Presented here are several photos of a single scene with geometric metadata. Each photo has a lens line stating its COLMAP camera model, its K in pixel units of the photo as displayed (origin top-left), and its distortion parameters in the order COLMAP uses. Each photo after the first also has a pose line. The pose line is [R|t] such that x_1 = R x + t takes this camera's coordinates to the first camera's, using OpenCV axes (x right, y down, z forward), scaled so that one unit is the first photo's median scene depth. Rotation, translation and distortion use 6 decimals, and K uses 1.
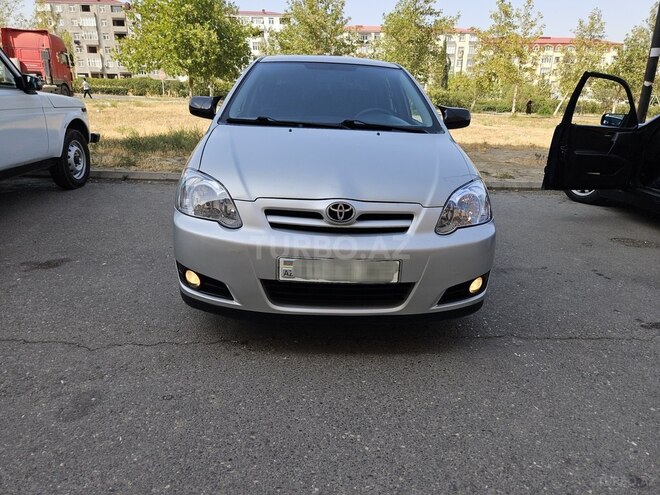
lens RADIAL K [[443.9, 0, 329.8], [0, 443.9, 243.4], [0, 0, 1]] dist [0.057785, -0.049831]
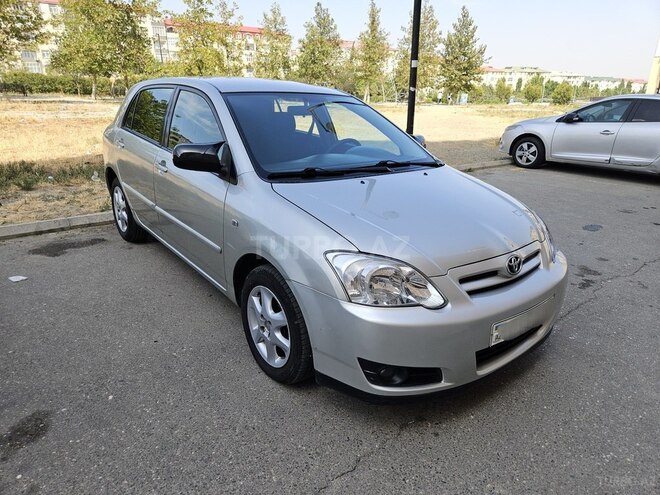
lens RADIAL K [[443.9, 0, 333.3], [0, 443.9, 249.4], [0, 0, 1]] dist [0.057785, -0.049831]
pose [[0.802975, -0.210704, 0.557526, -0.494961], [0.185438, 0.977319, 0.102279, -0.161242], [-0.566431, 0.021259, 0.823835, 0.199545]]
